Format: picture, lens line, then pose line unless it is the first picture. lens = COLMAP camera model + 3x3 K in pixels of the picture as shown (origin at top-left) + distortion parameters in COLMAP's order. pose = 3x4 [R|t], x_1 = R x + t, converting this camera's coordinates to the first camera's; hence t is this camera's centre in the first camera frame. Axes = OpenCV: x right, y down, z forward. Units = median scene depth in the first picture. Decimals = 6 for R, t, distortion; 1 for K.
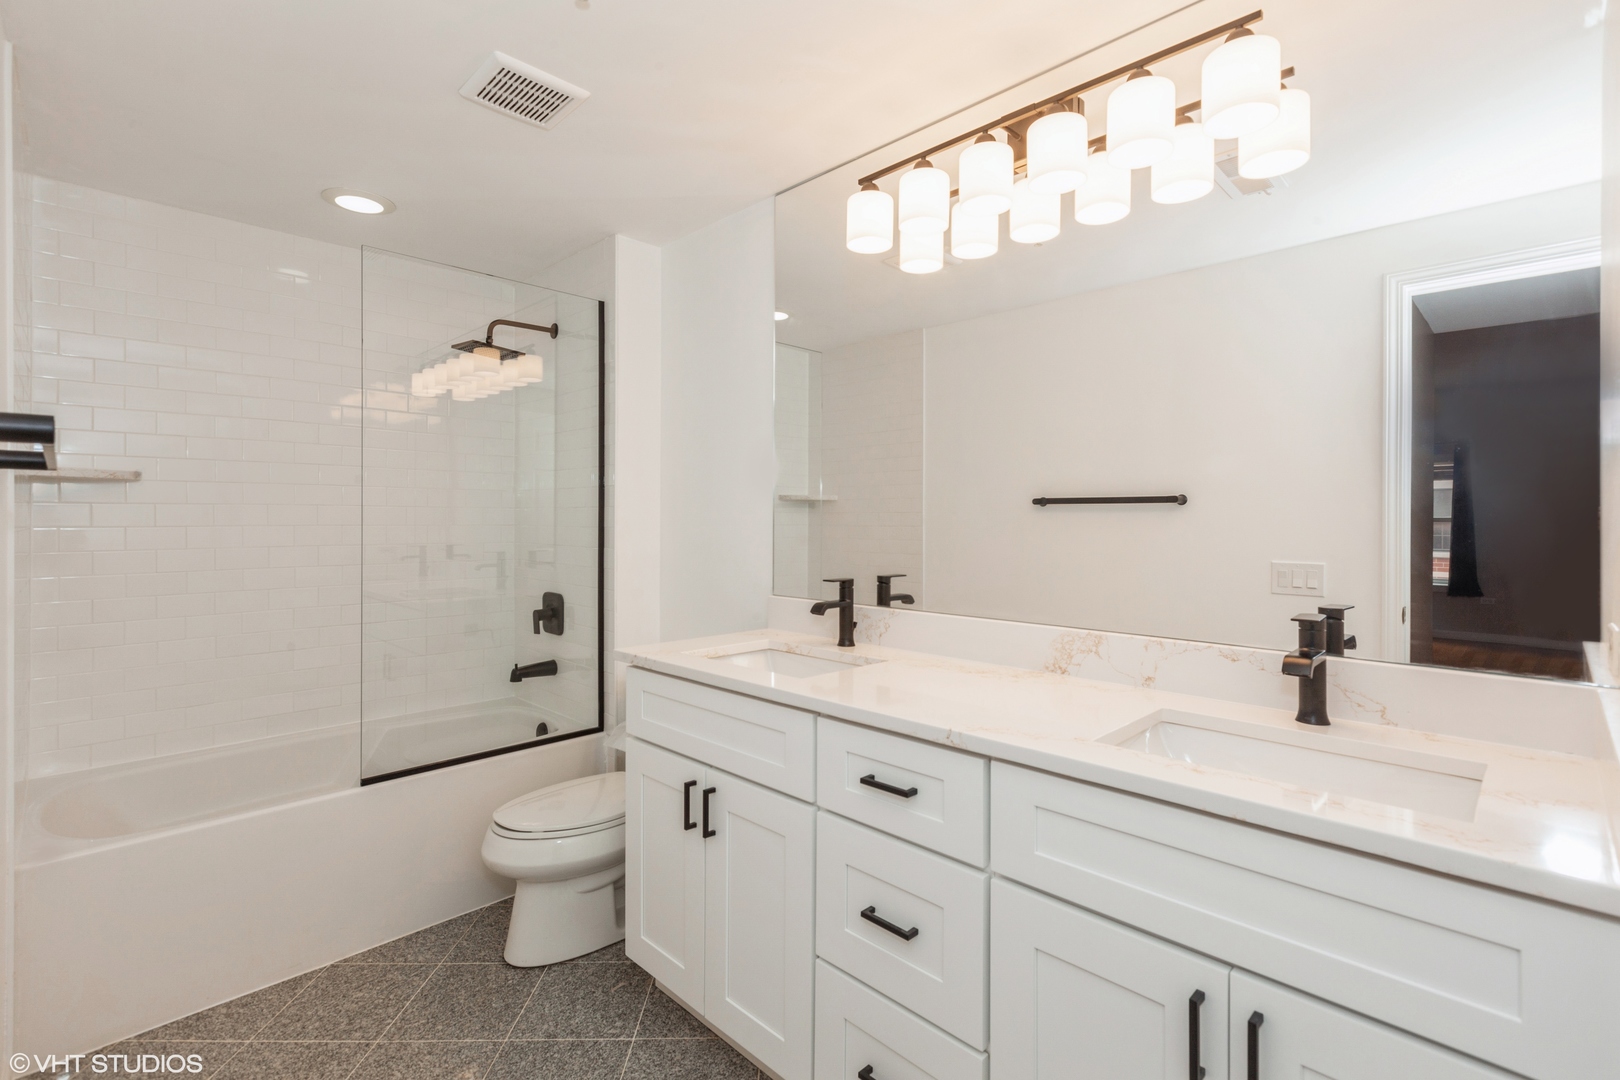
lens RADIAL K [[738.2, 0, 810.4], [0, 738.2, 530.9], [0, 0, 1]] dist [0.002193, 0.000082]
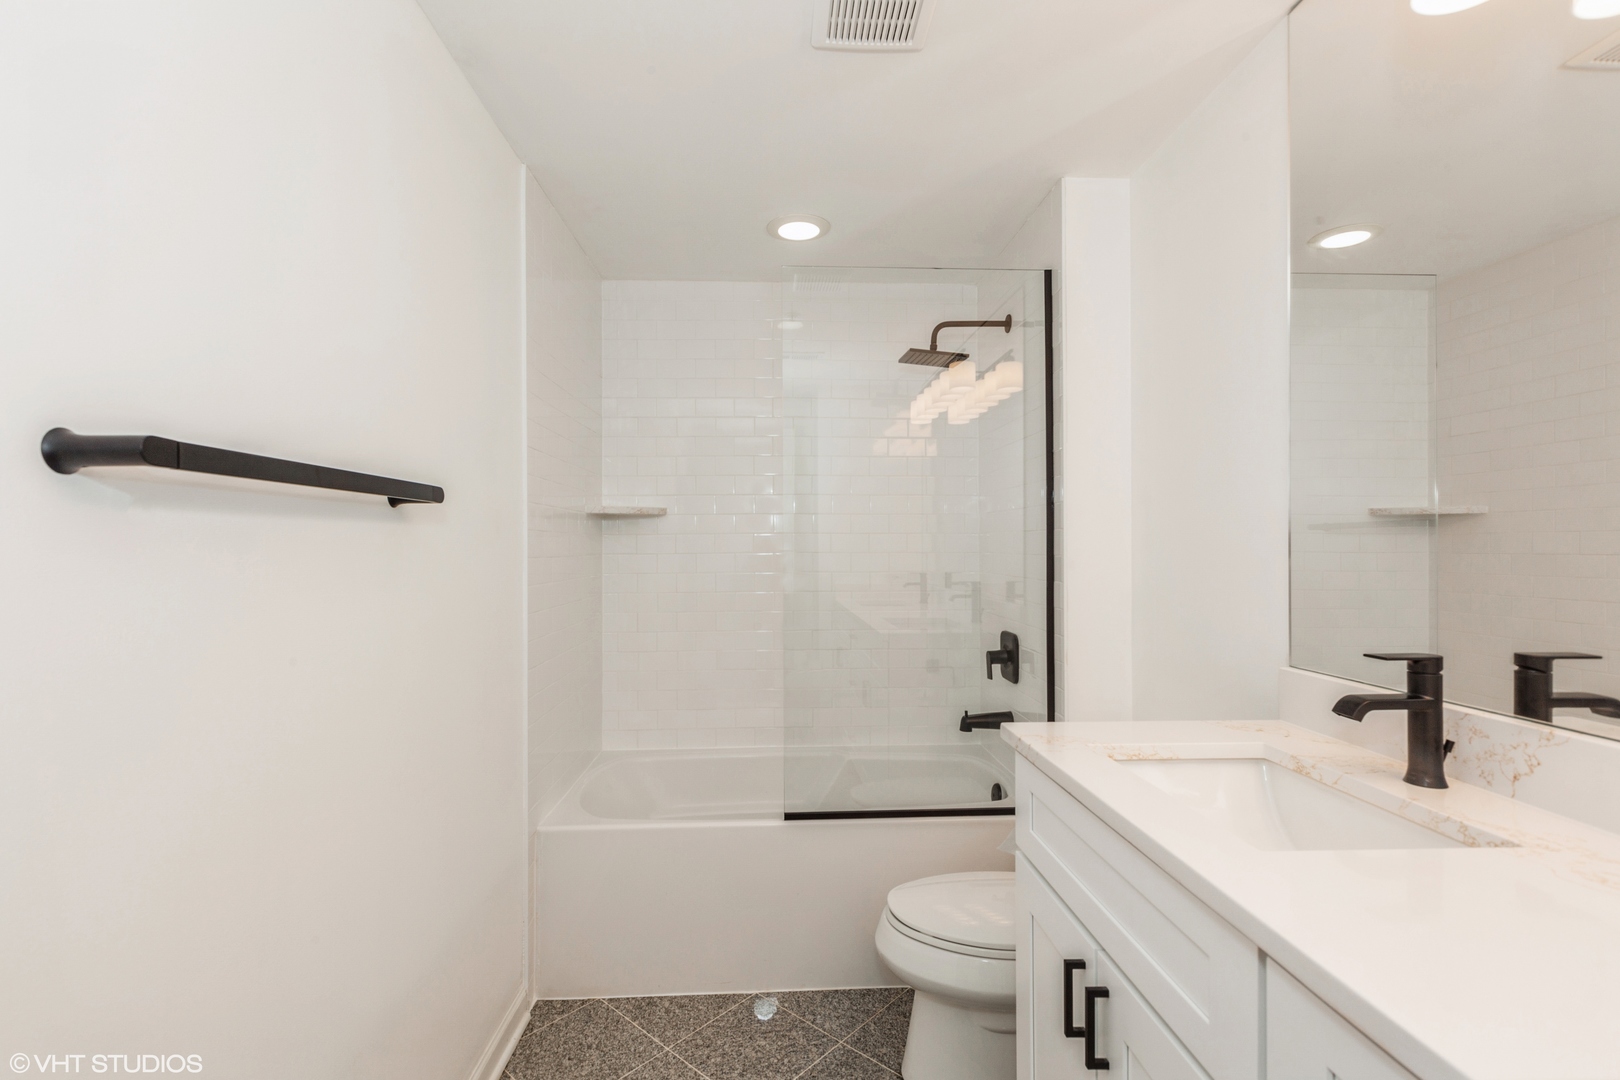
lens RADIAL K [[738.2, 0, 808.0], [0, 738.2, 548.0], [0, 0, 1]] dist [0.002193, 0.000082]
pose [[0.734729, -0.004344, -0.678347, 0.076954], [-0.005167, 0.999915, -0.012000, -0.002062], [0.678341, 0.012322, 0.734644, 0.296127]]
